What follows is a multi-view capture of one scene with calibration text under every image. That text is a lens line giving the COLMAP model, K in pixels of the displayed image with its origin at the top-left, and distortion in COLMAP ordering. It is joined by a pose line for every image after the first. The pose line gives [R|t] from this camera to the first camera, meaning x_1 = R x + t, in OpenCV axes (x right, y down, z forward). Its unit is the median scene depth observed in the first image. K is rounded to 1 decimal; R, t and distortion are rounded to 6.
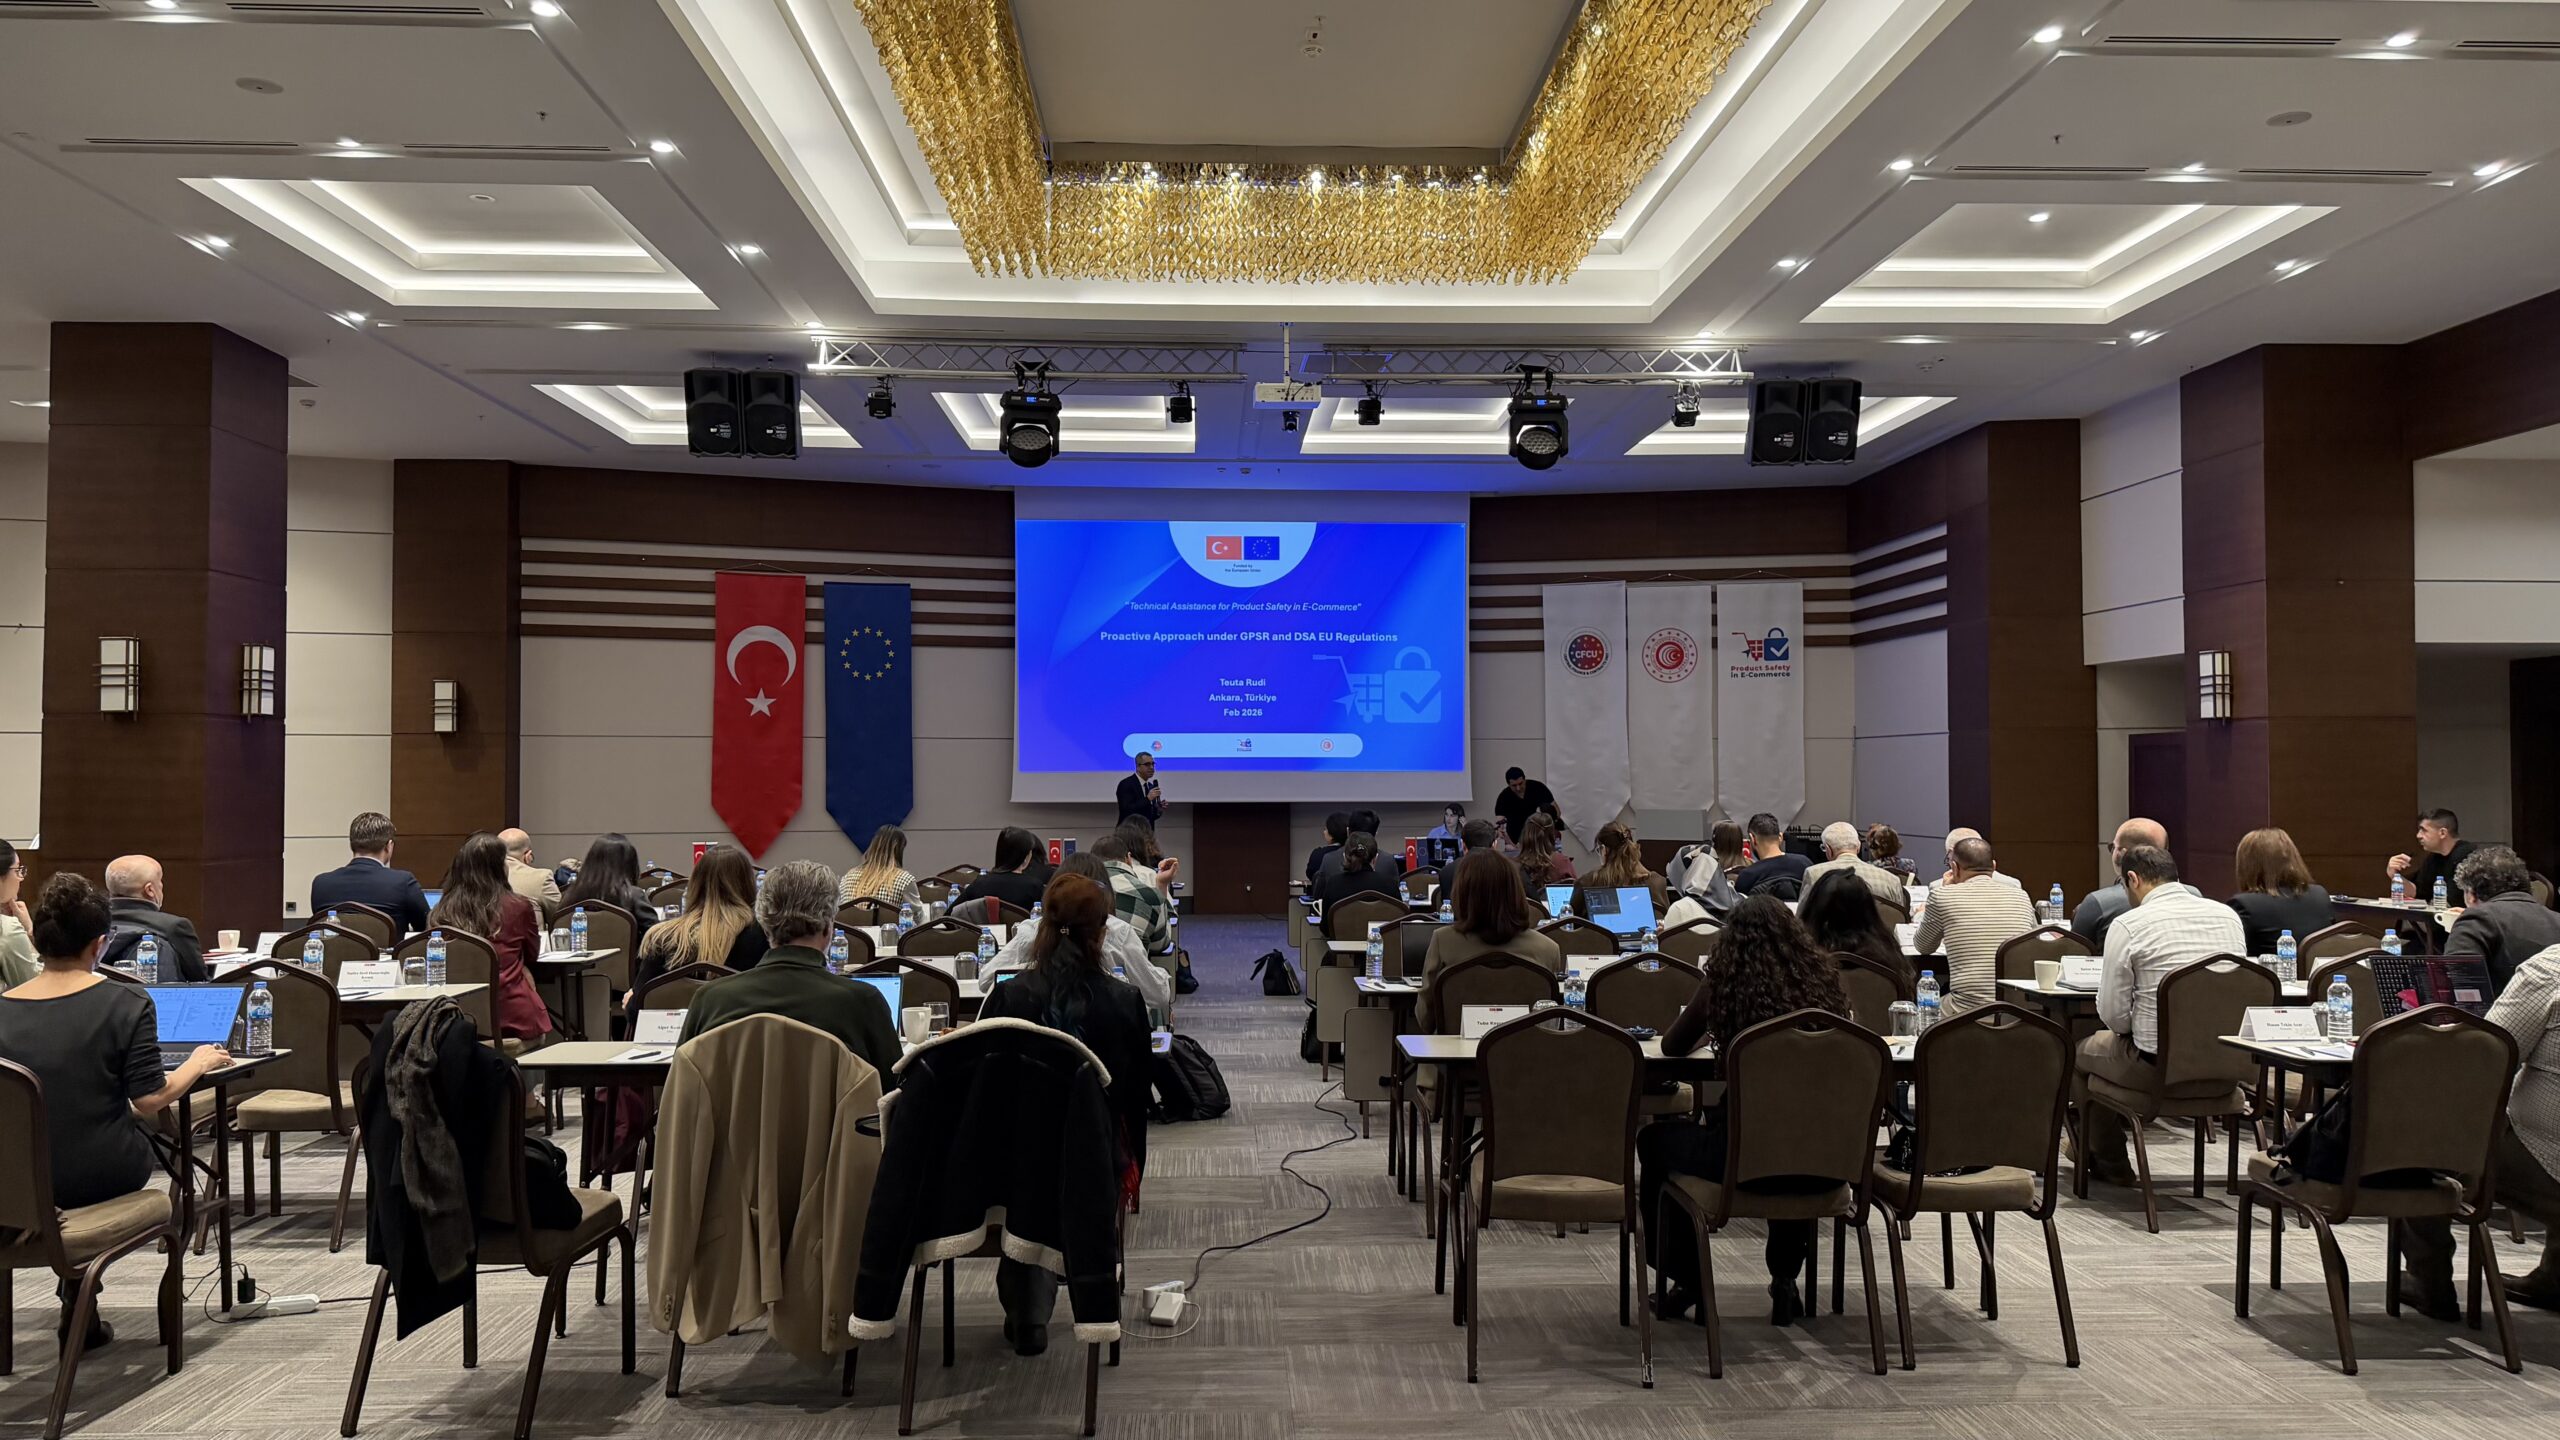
lens RADIAL K [[1809.0, 0, 1268.9], [0, 1809.0, 774.6], [0, 0, 1]] dist [0.076872, -0.065750]
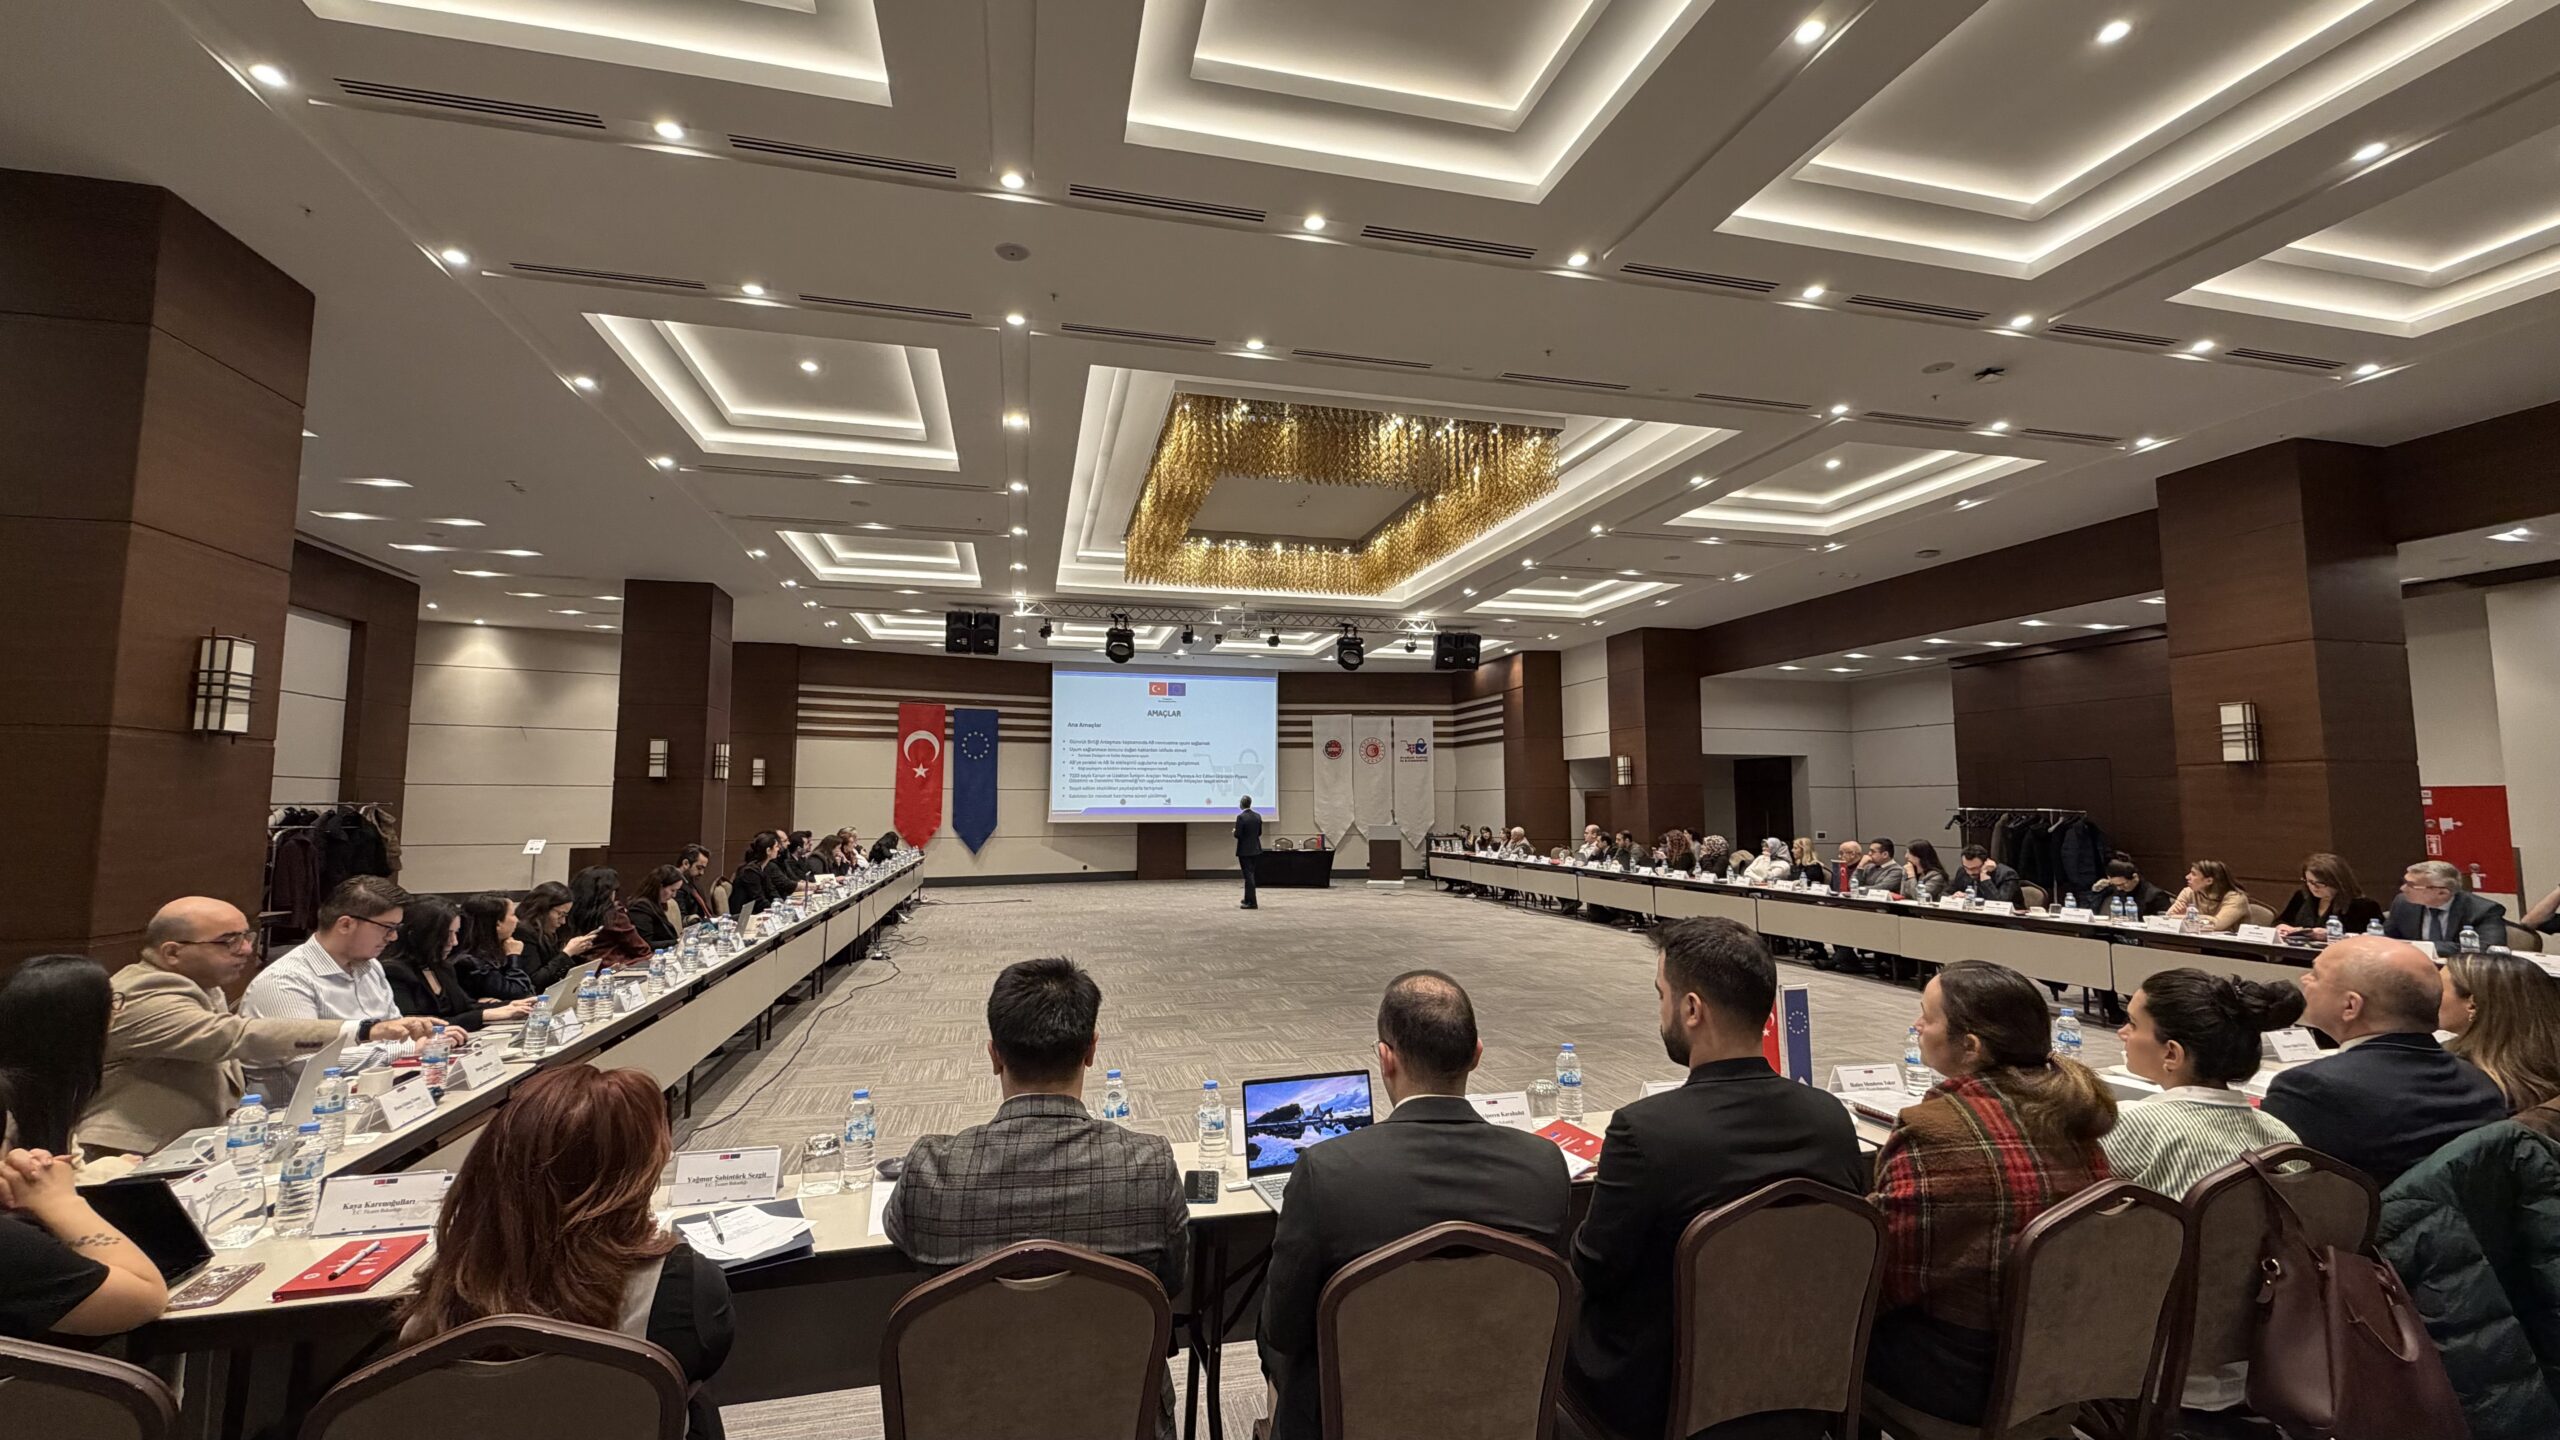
lens RADIAL K [[1017.2, 0, 1269.6], [0, 1017.2, 727.8], [0, 0, 1]] dist [-0.001752, 0.000005]
pose [[0.981069, 0.016116, 0.192987, -0.128785], [-0.001512, 0.997138, -0.075585, -0.003853], [-0.193653, 0.073862, 0.978286, -0.126128]]
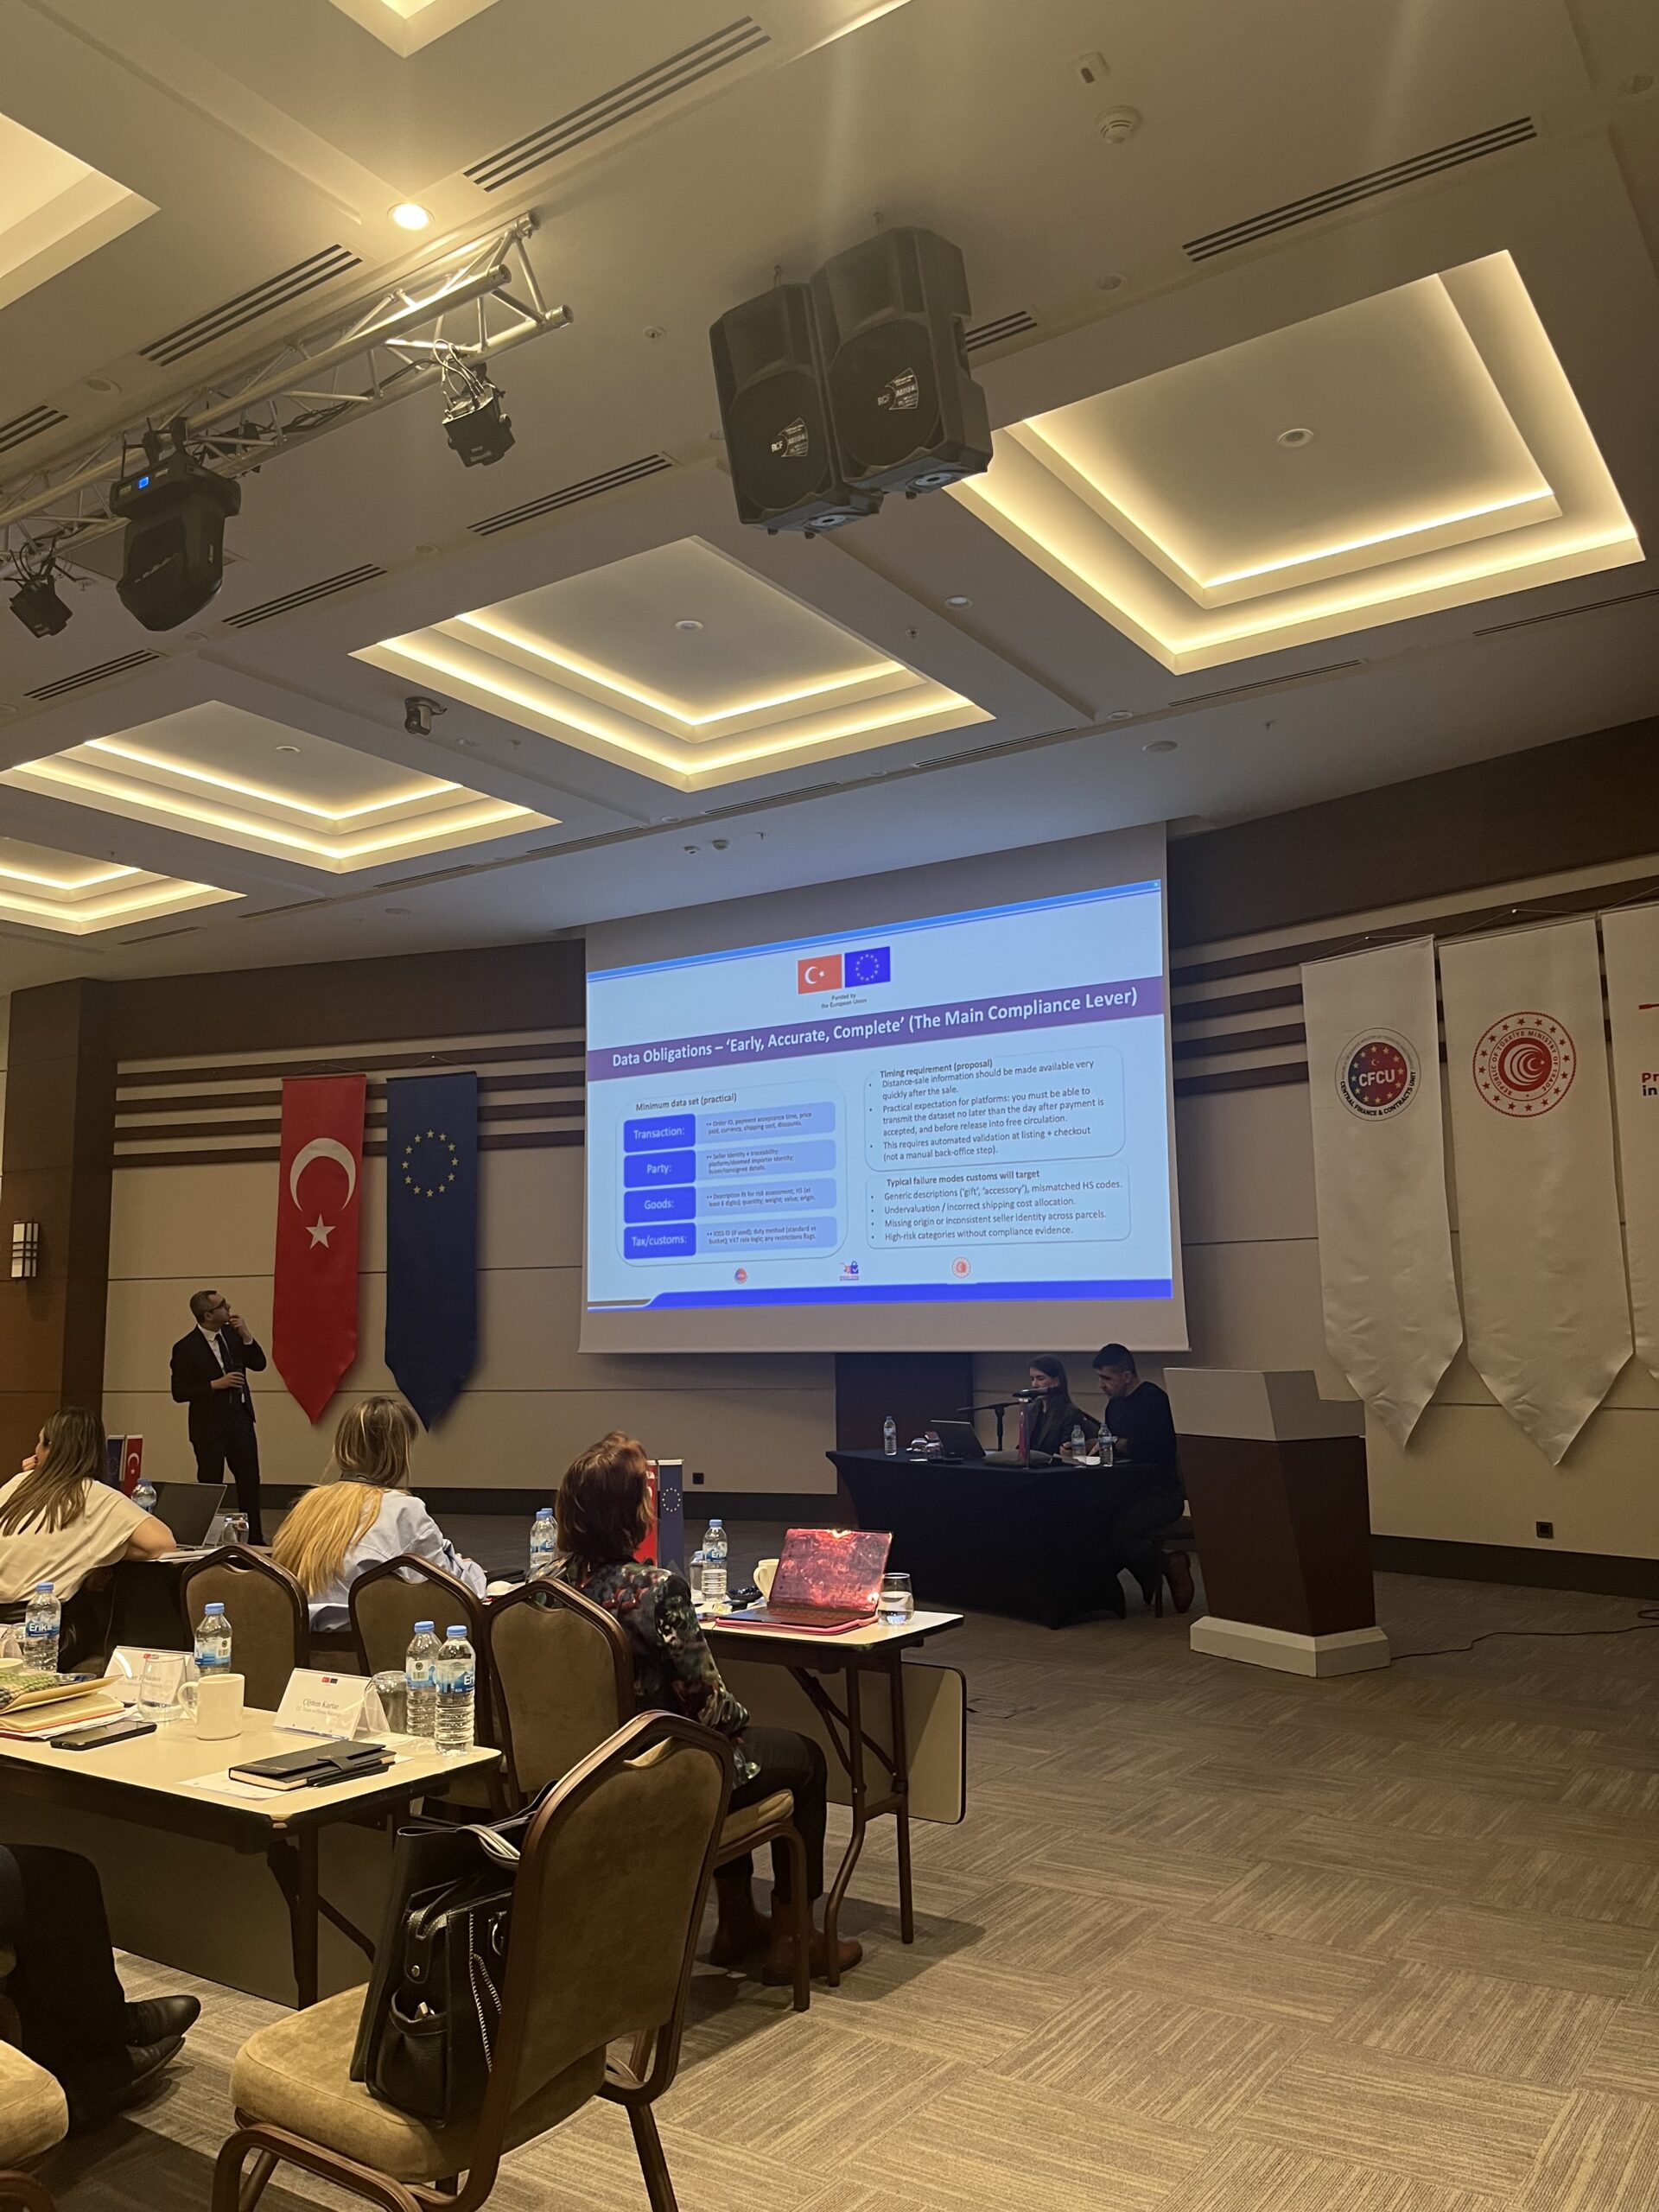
lens RADIAL K [[1674.6, 0, 844.3], [0, 1674.6, 1109.8], [0, 0, 1]] dist [0.043392, -0.057859]
pose [[0.802395, -0.085739, -0.590602, 0.373473], [0.012241, 0.991783, -0.127347, 0.005917], [0.596668, 0.094953, 0.796851, 0.544982]]
